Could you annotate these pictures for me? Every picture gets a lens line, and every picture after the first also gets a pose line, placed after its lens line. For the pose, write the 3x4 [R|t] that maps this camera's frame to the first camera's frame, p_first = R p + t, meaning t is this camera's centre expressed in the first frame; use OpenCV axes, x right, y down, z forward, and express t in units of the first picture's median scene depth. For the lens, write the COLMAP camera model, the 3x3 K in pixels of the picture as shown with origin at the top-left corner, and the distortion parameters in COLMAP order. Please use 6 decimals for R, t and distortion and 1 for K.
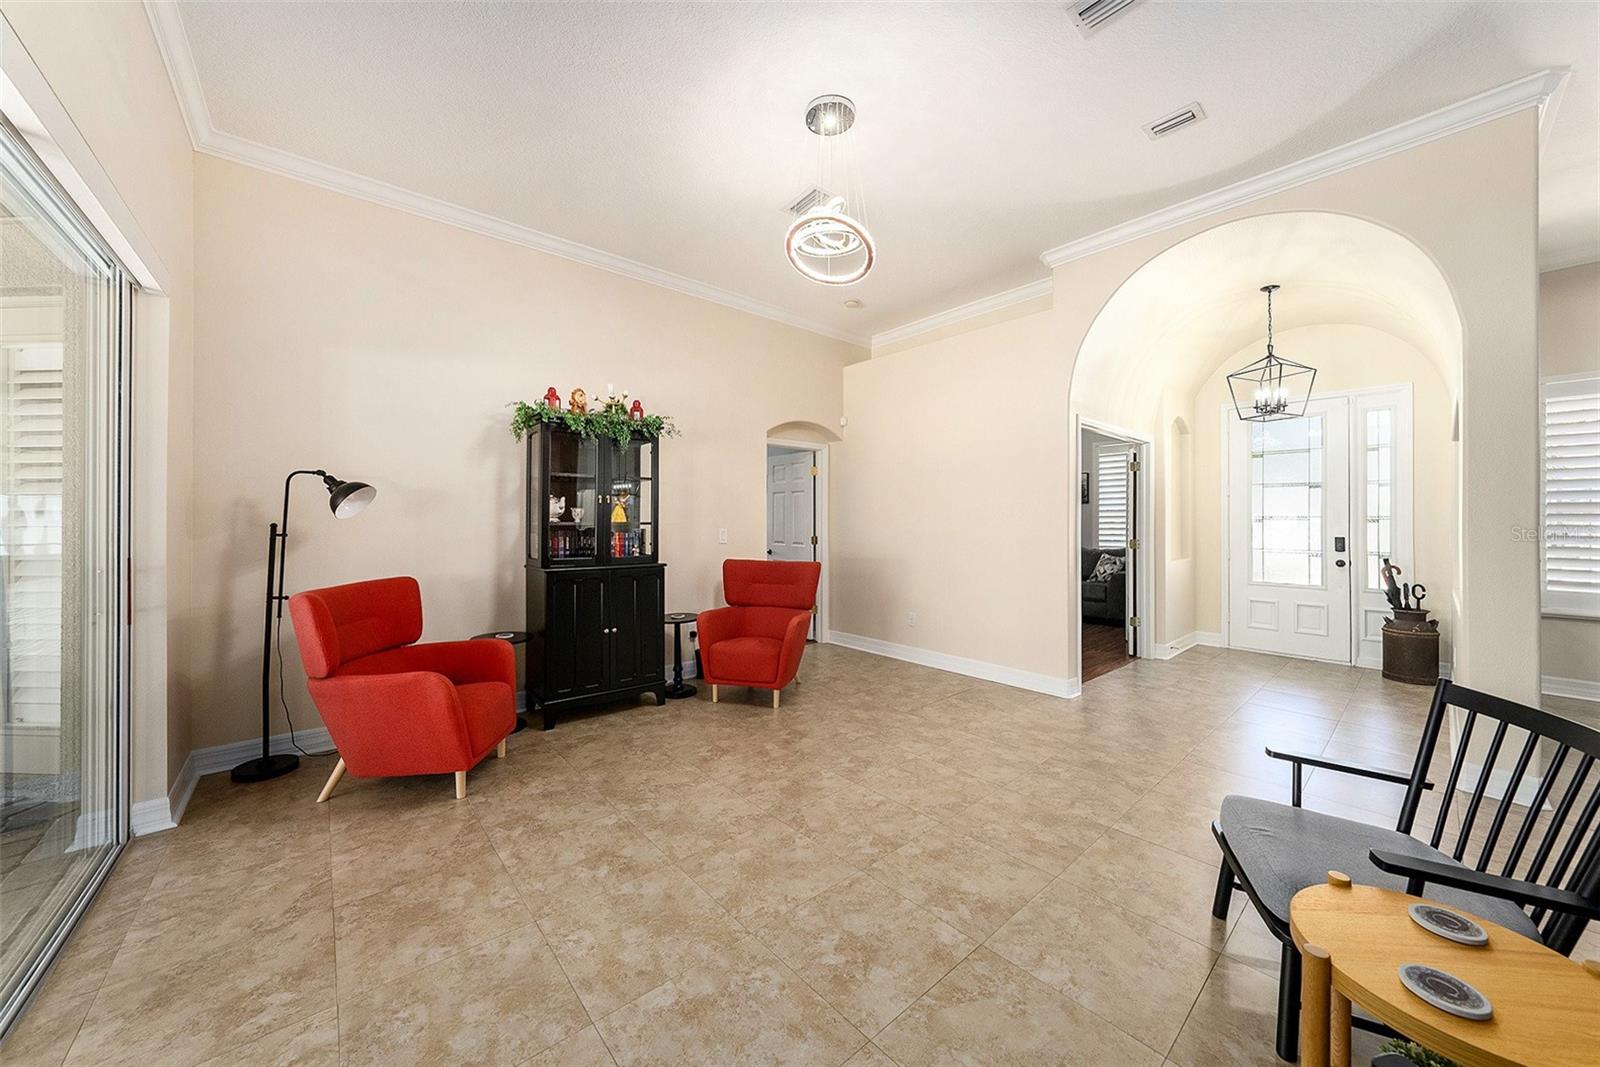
lens RADIAL K [[561.4, 0, 803.5], [0, 561.4, 523.2], [0, 0, 1]] dist [-0.015708, 0.000461]
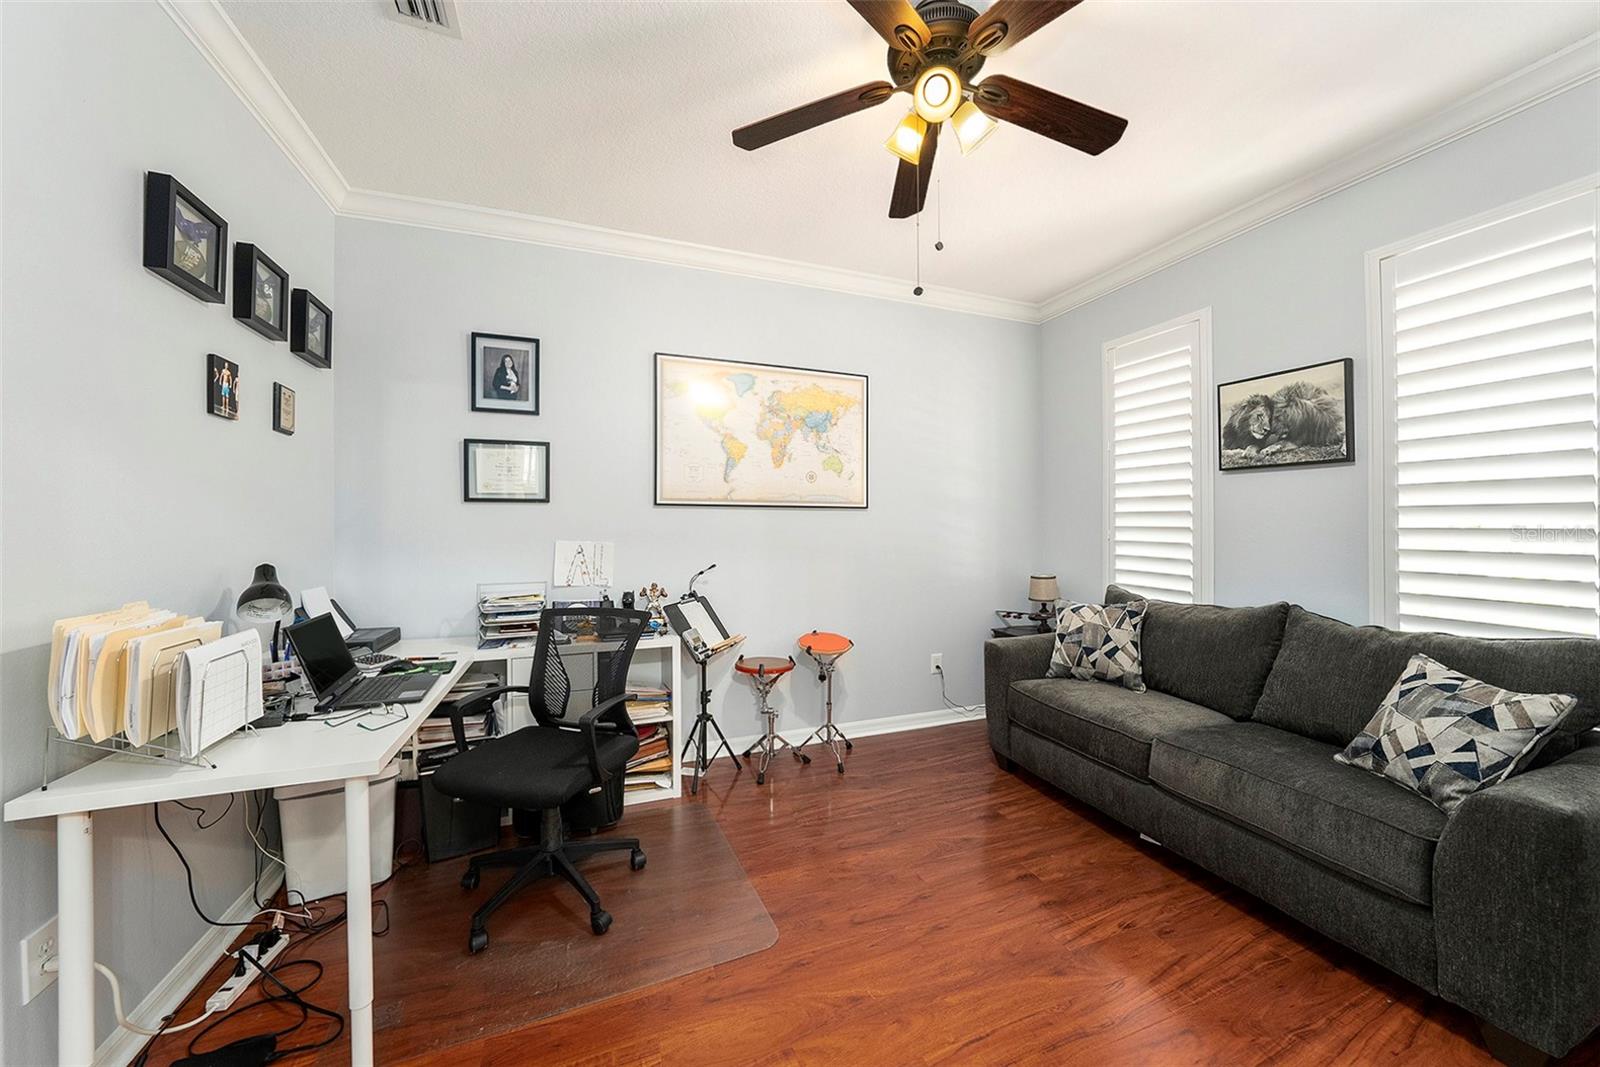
lens RADIAL K [[561.4, 0, 801.2], [0, 561.4, 524.1], [0, 0, 1]] dist [-0.015708, 0.000461]
pose [[0.933912, -0.006781, -0.357438, 0.372635], [0.002296, 0.999913, -0.012970, -0.000768], [0.357495, 0.011292, 0.933847, 0.681078]]
